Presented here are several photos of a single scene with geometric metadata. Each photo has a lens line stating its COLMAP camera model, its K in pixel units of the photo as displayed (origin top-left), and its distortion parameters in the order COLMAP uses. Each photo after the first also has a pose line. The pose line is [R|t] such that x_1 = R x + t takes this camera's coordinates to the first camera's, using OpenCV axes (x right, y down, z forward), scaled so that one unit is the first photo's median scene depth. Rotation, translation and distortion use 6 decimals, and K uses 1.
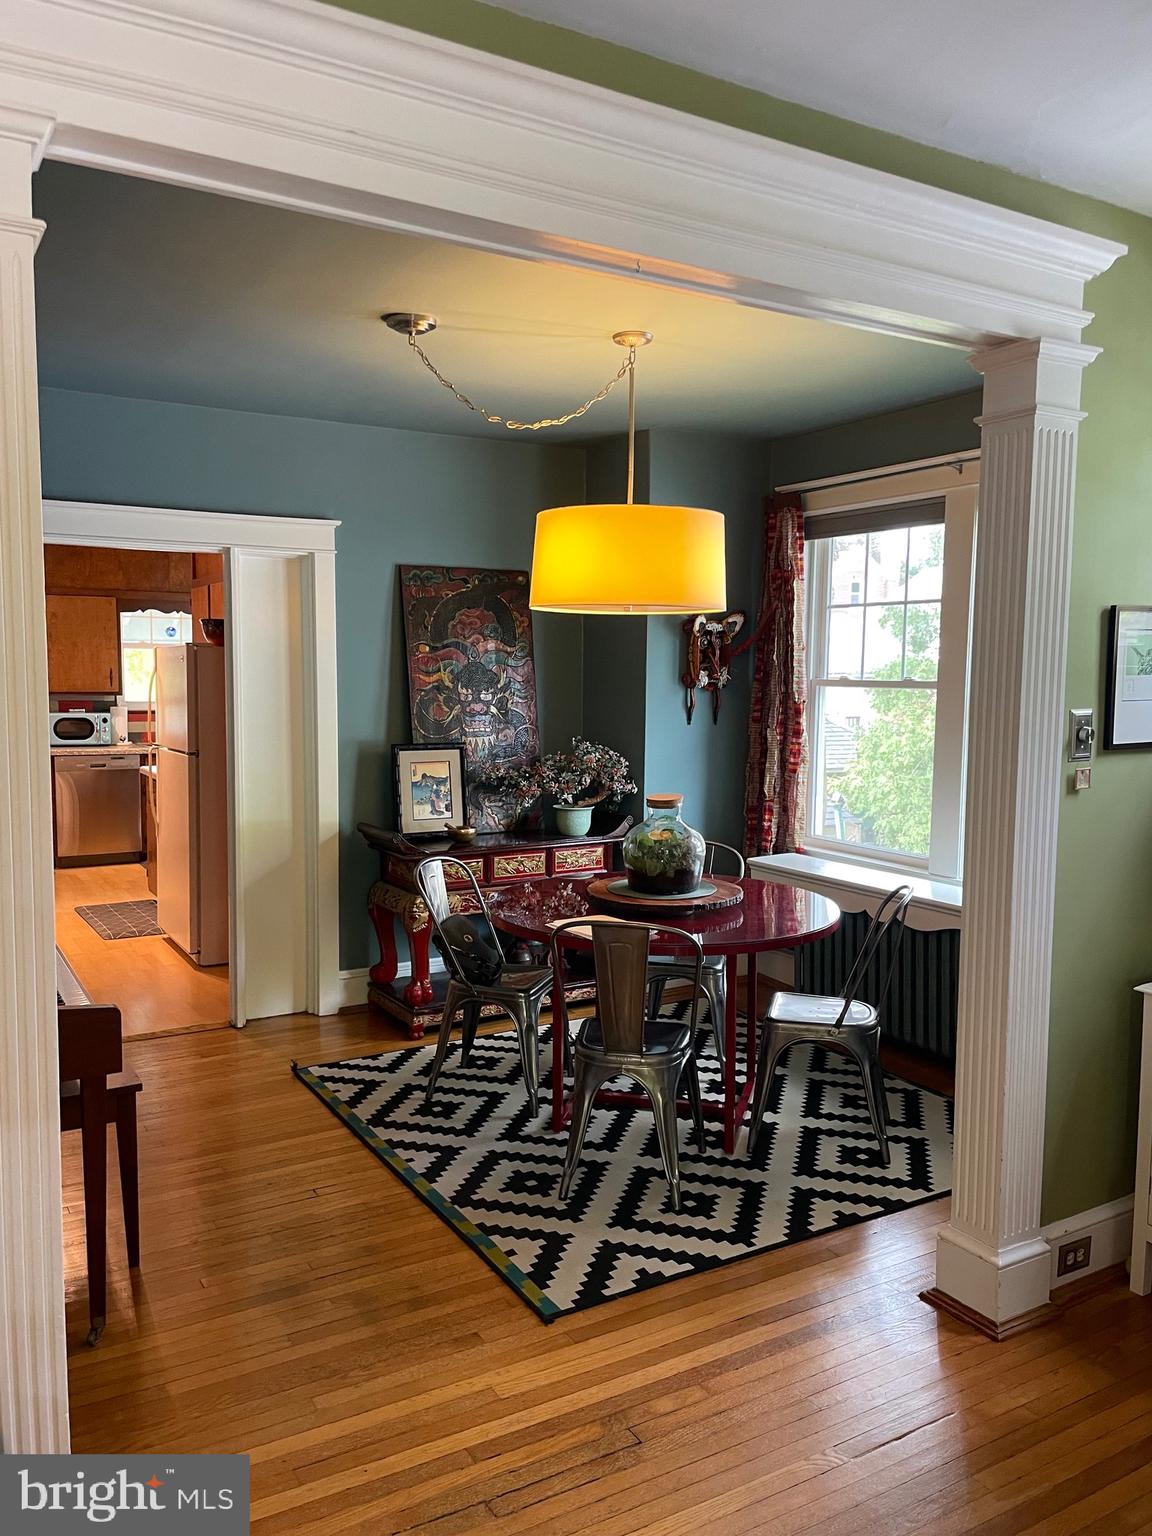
lens RADIAL K [[1163.7, 0, 568.1], [0, 1163.7, 777.6], [0, 0, 1]] dist [0.078464, -0.095833]
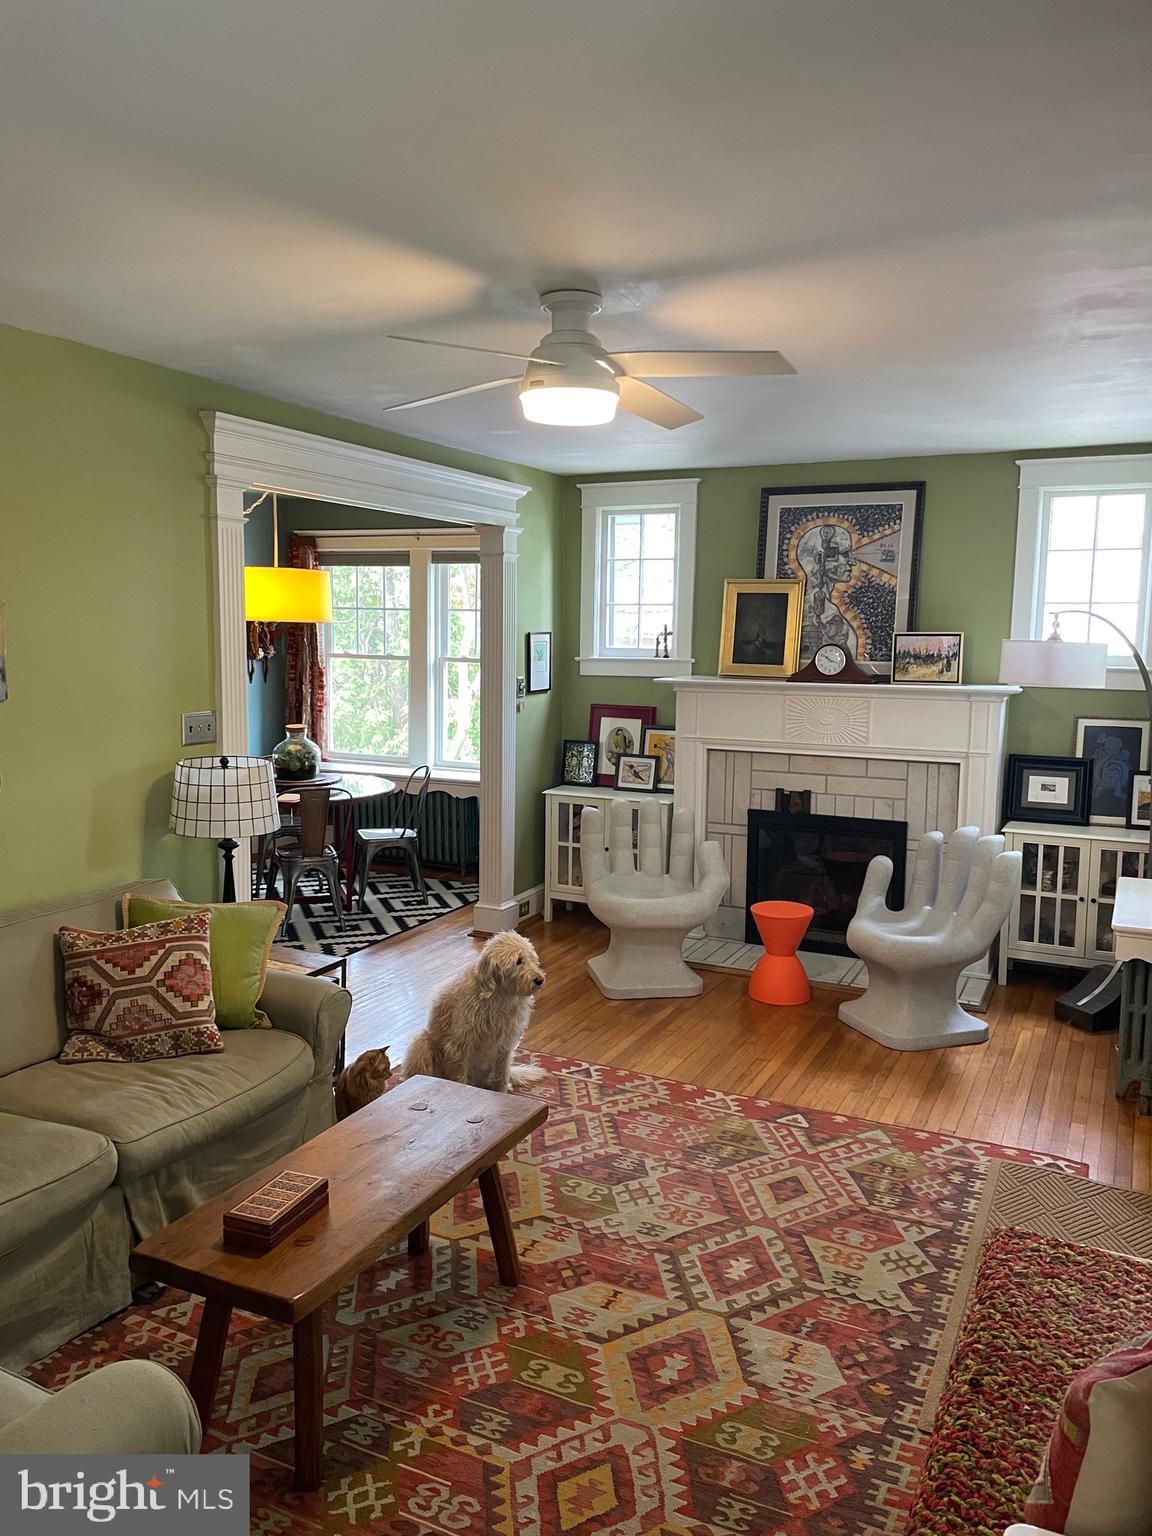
lens RADIAL K [[1183.0, 0, 545.5], [0, 1183.0, 774.0], [0, 0, 1]] dist [0.076543, -0.107547]
pose [[0.842951, -0.066426, 0.533874, -0.669654], [0.043745, 0.997525, 0.055043, 0.007782], [-0.536209, -0.023044, 0.843770, -0.866281]]
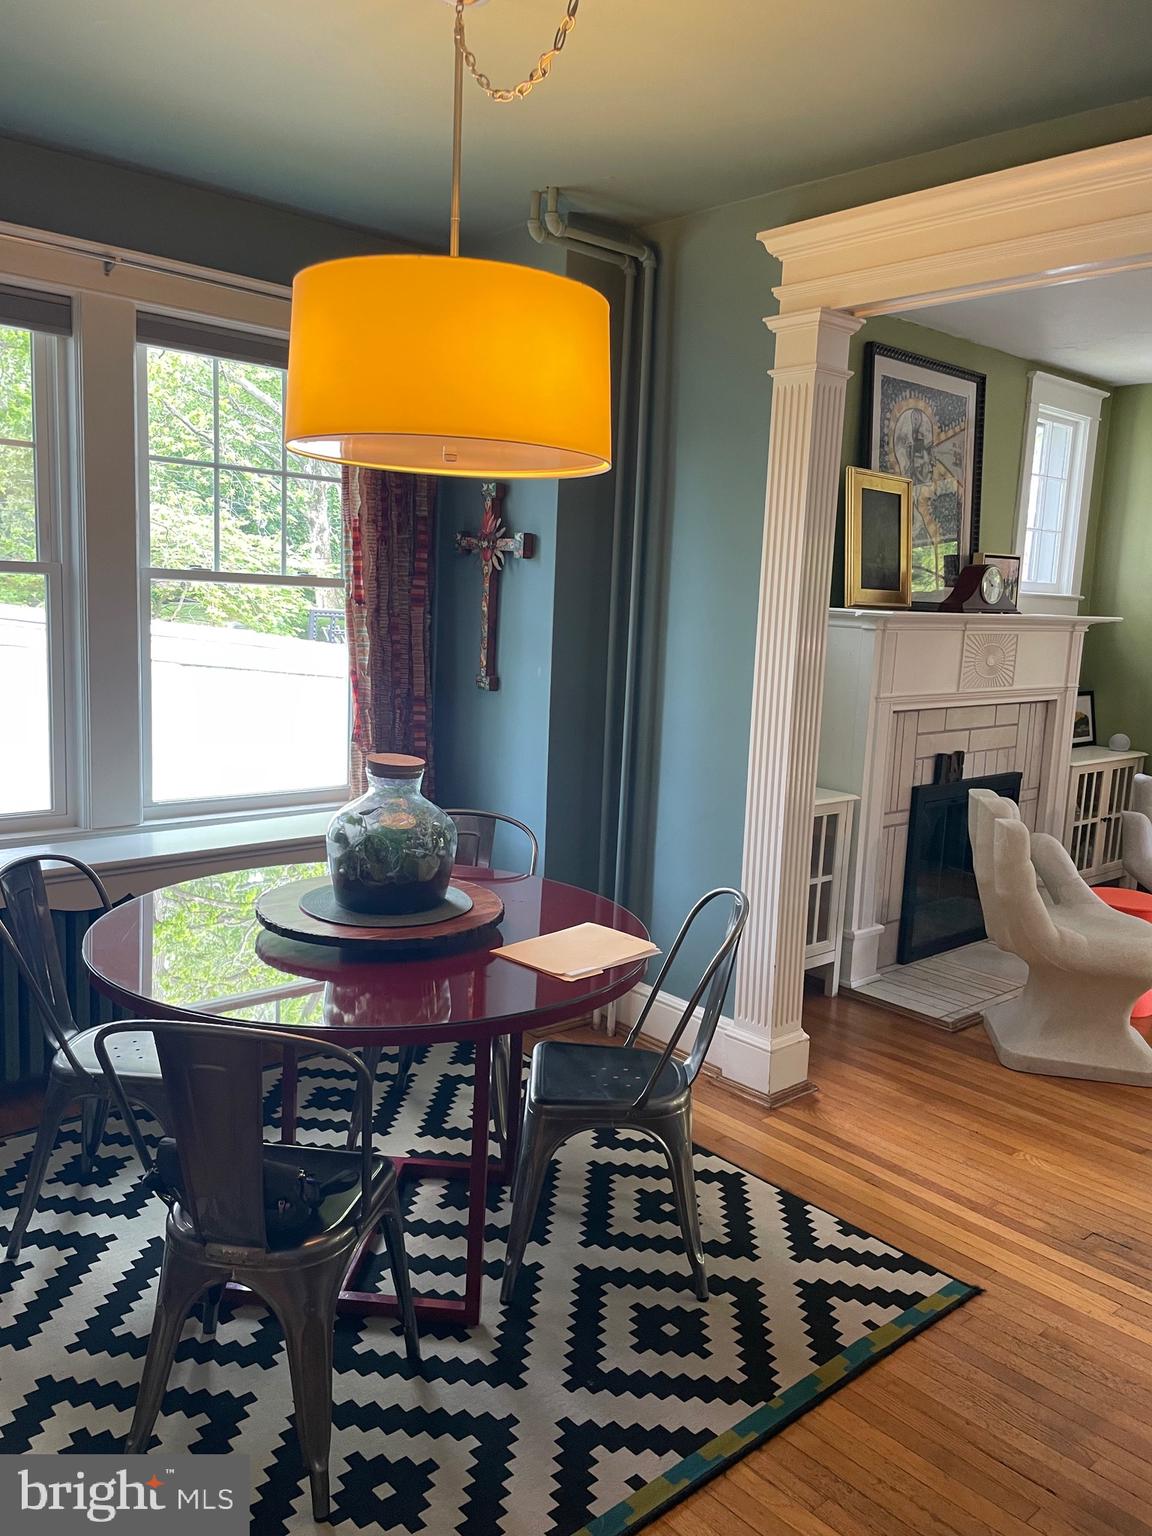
lens RADIAL K [[1183.0, 0, 545.5], [0, 1183.0, 774.0], [0, 0, 1]] dist [0.076543, -0.107547]
pose [[-0.190687, -0.167328, 0.967285, -0.667158], [0.046561, 0.982715, 0.179176, -0.105350], [-0.980546, 0.079204, -0.179600, 1.224405]]
